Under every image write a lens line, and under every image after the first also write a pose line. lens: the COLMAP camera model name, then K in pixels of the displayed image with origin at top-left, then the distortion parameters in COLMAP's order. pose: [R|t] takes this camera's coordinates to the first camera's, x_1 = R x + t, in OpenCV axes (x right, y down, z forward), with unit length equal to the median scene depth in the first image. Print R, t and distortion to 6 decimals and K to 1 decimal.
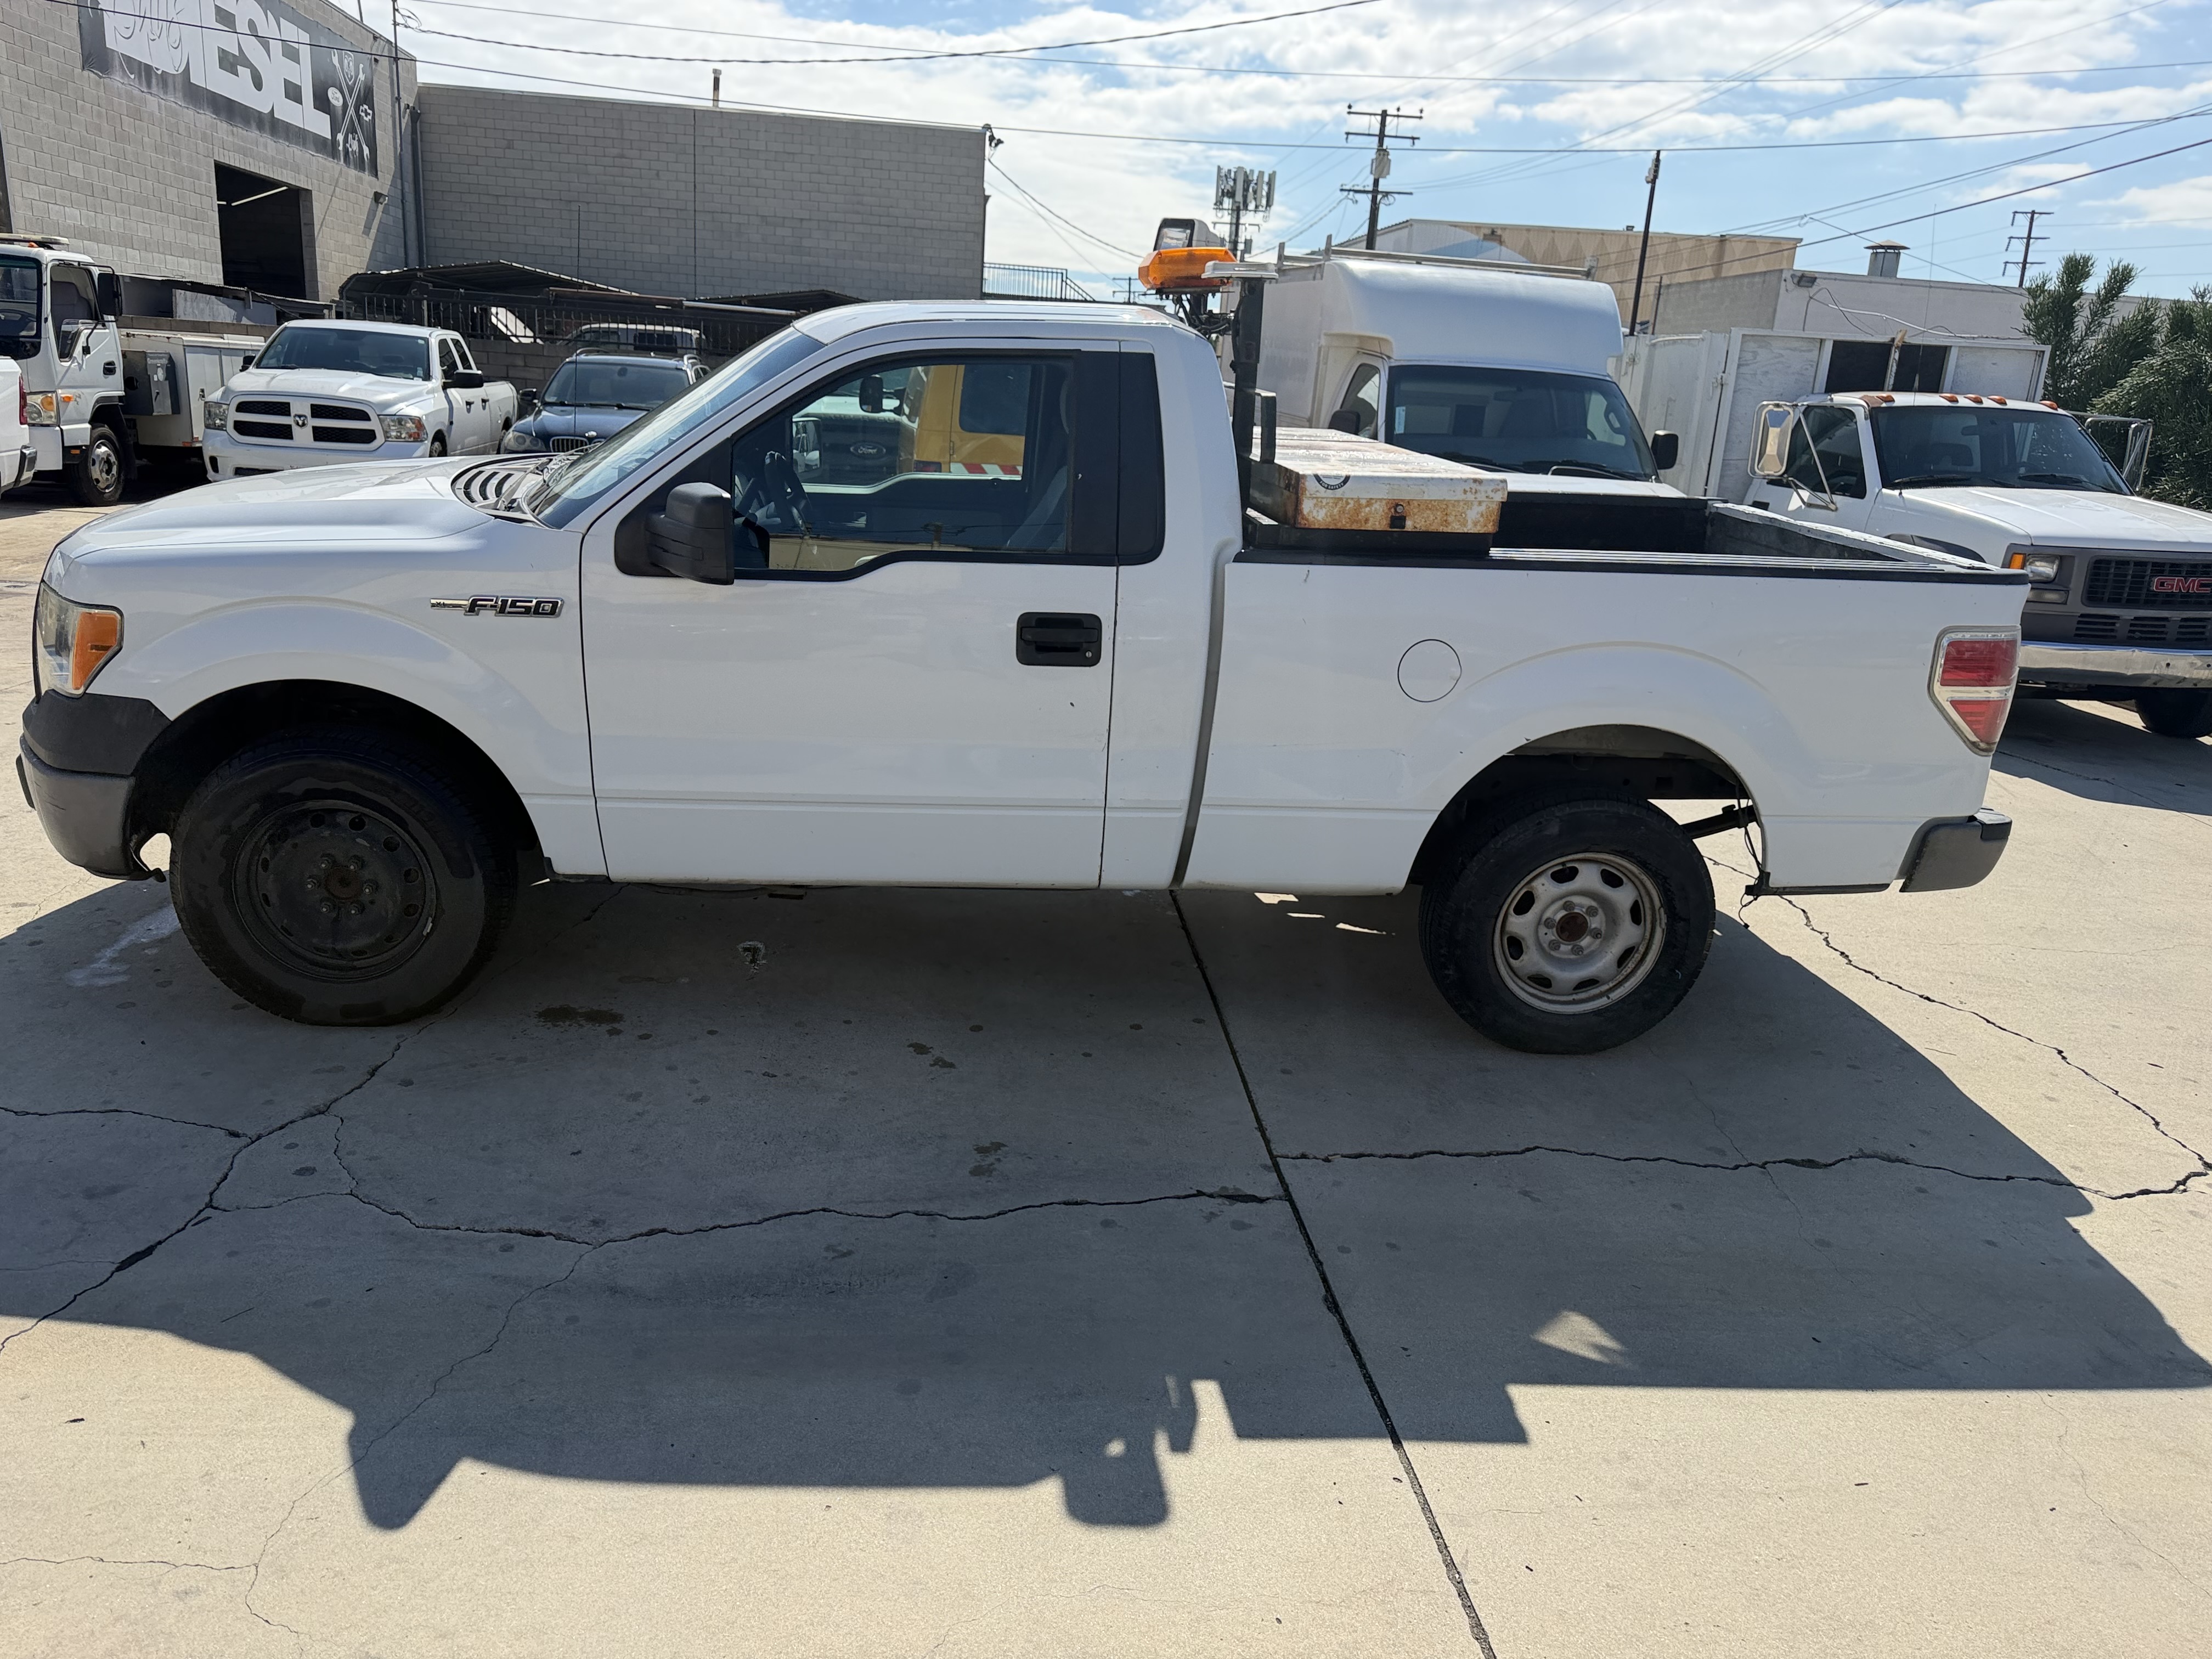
lens RADIAL K [[1576.0, 0, 1106.0], [0, 1576.0, 829.5], [0, 0, 1]] dist [0.041693, -0.051797]
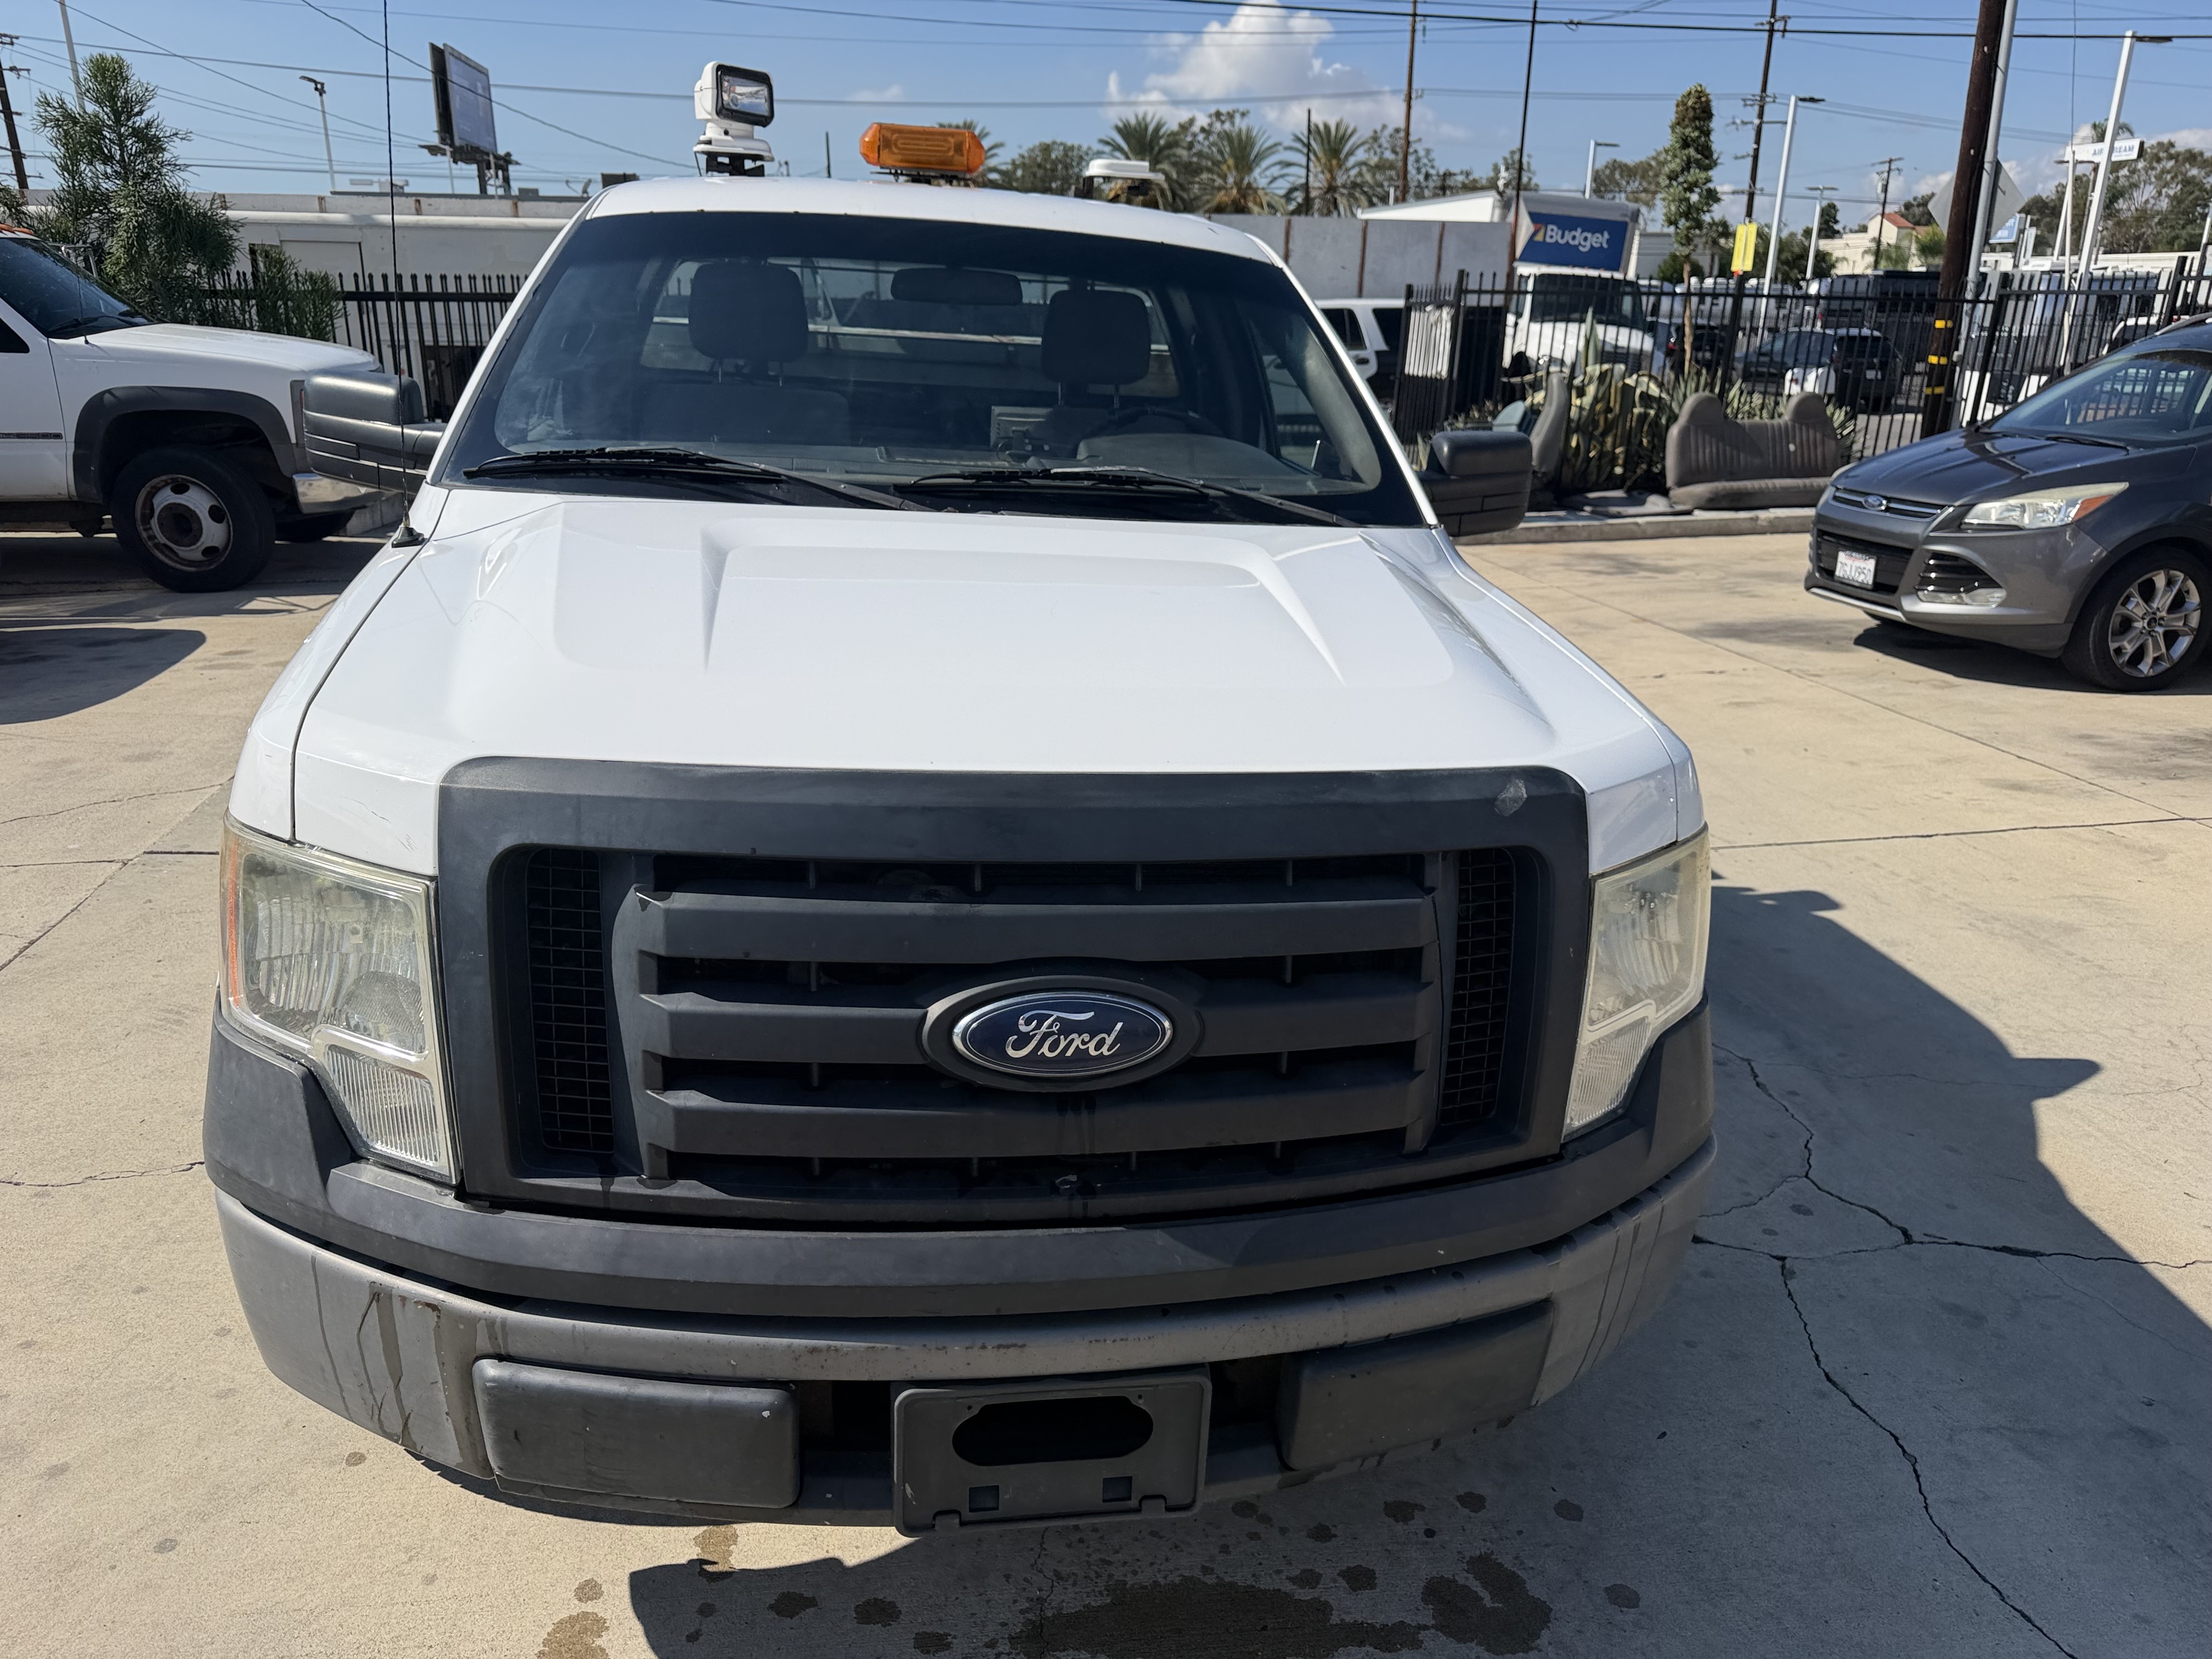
lens RADIAL K [[1585.6, 0, 1104.4], [0, 1585.6, 788.5], [0, 0, 1]] dist [0.047139, -0.081001]
pose [[-0.059107, -0.353192, 0.933682, -0.219013], [0.249052, 0.900523, 0.356415, -0.076679], [-0.966685, 0.253602, 0.034736, 0.224645]]
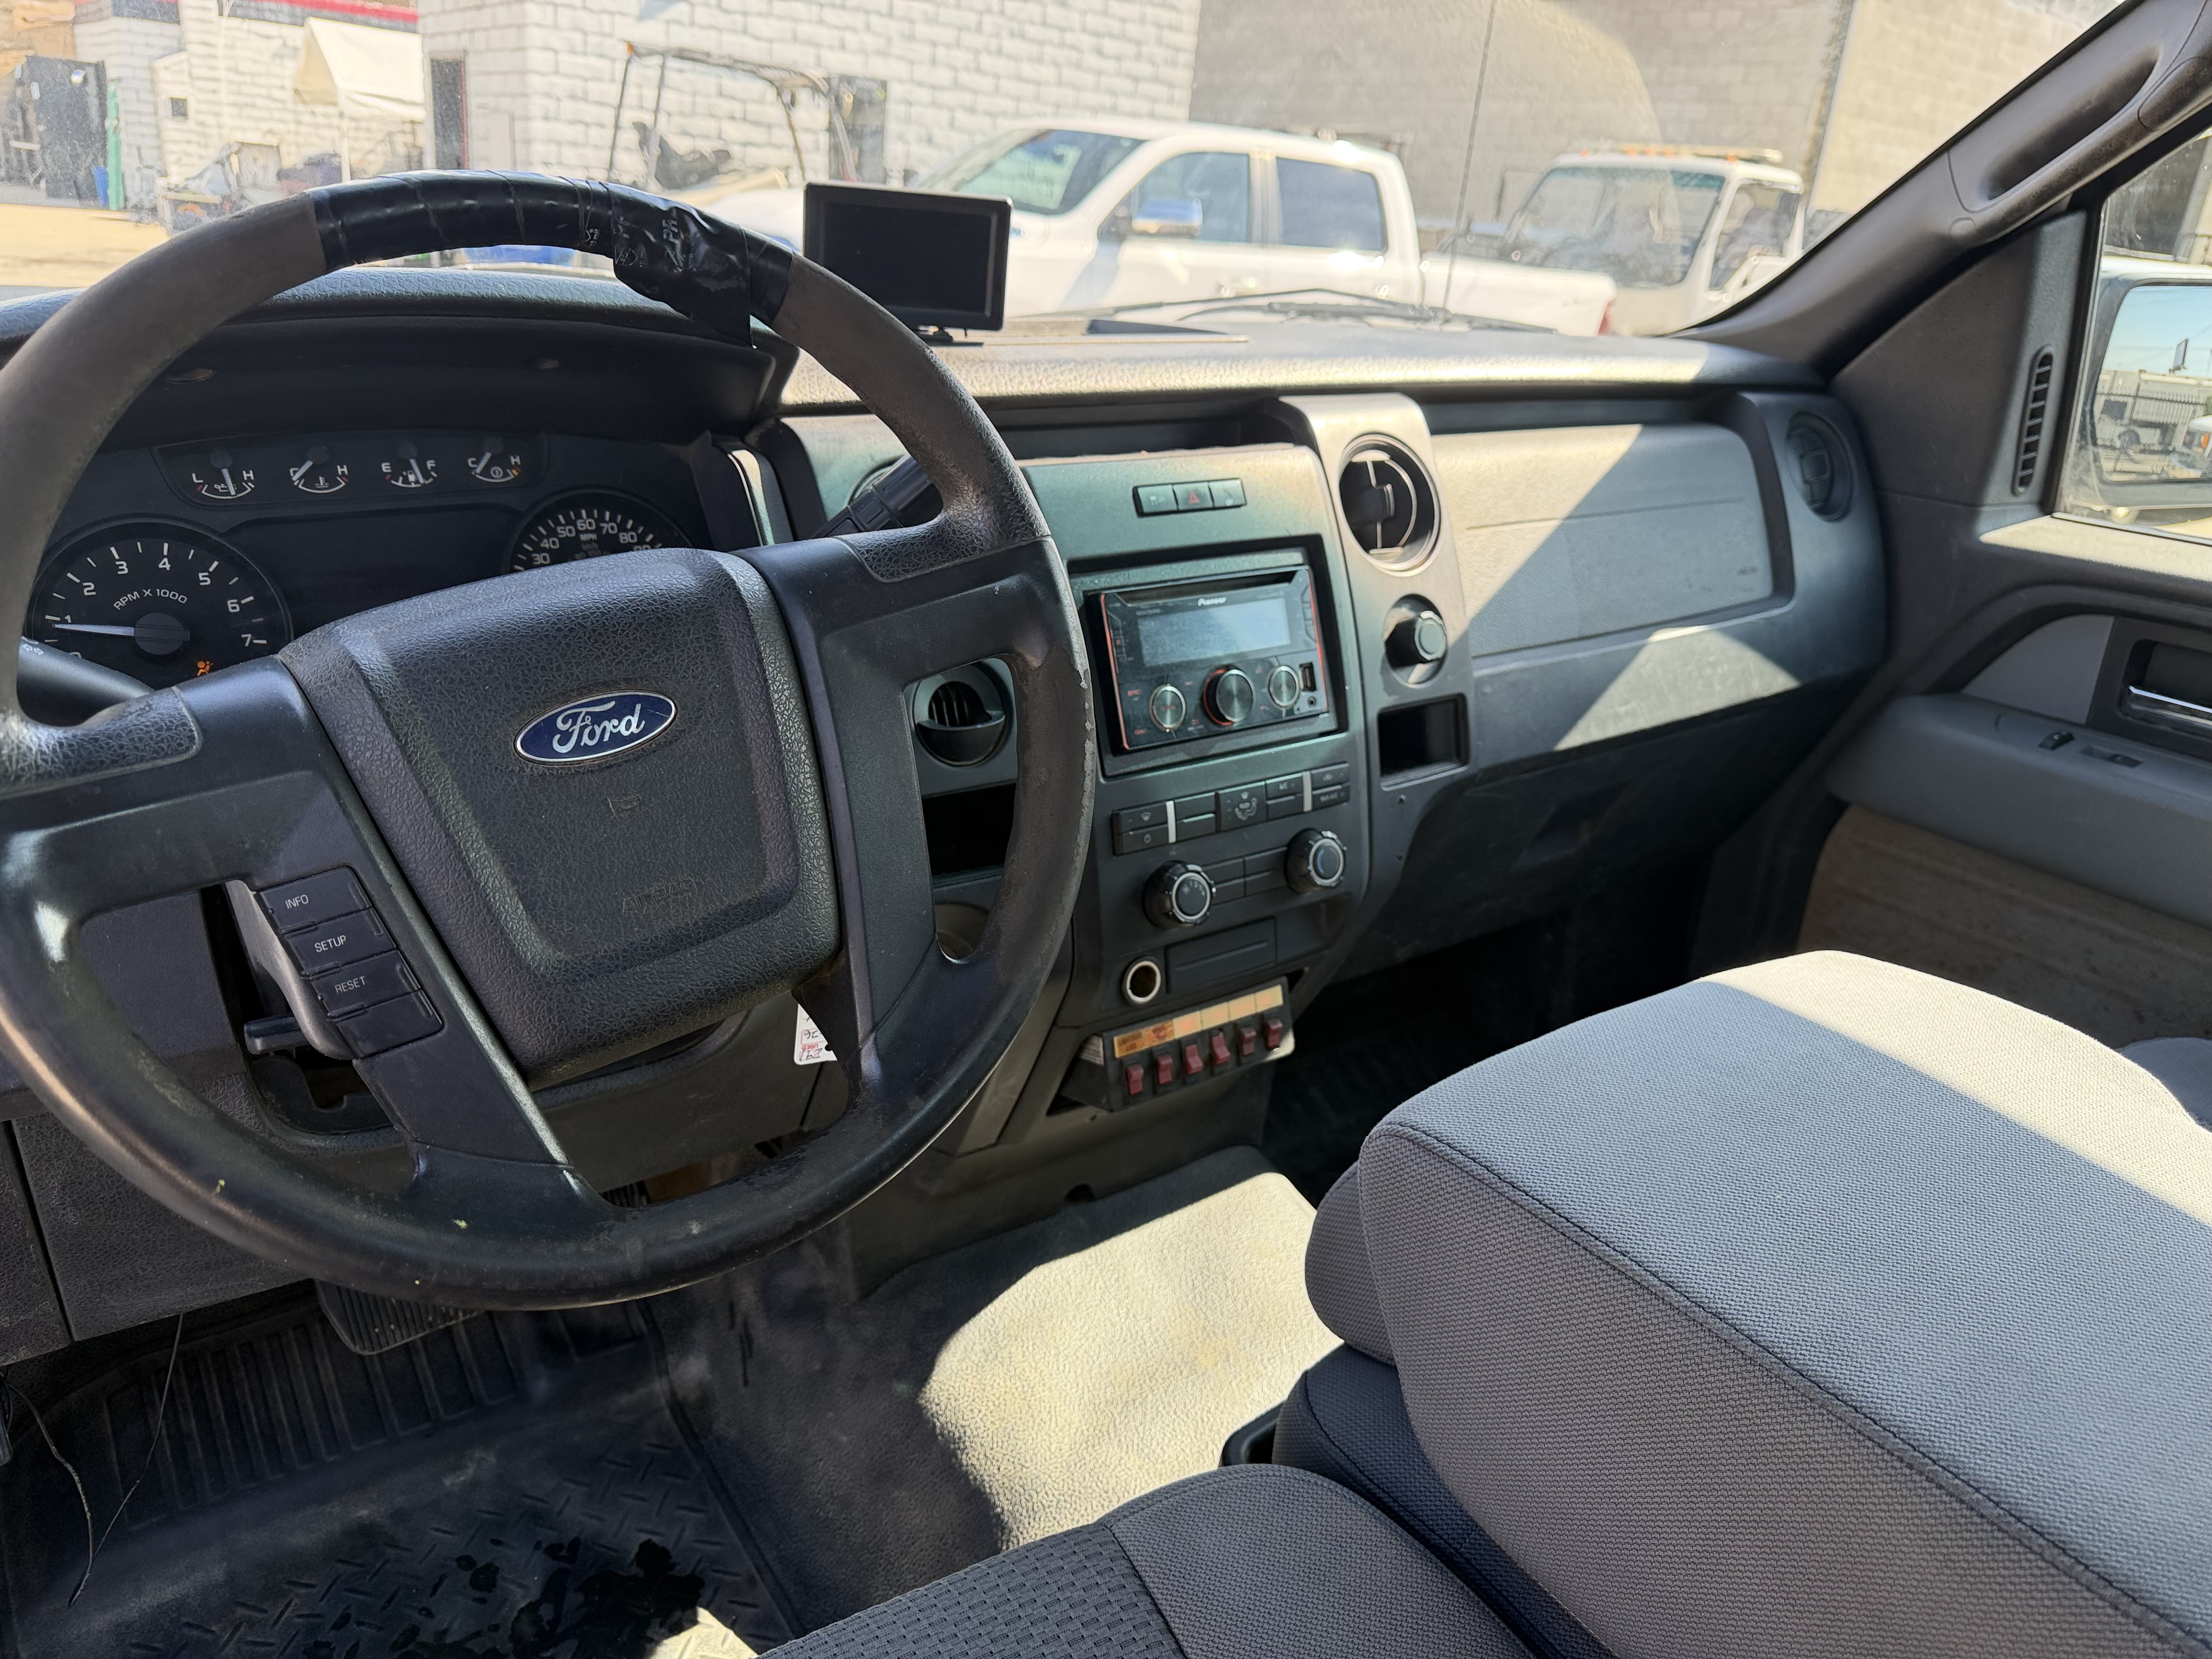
lens RADIAL K [[1586.3, 0, 1136.3], [0, 1586.3, 834.1], [0, 0, 1]] dist [-0.012266, -0.002989]
pose [[0.493789, 0.299814, -0.816262, -0.015237], [-0.291713, 0.941402, 0.169309, -0.048594], [0.819192, 0.154512, 0.552314, 0.211843]]
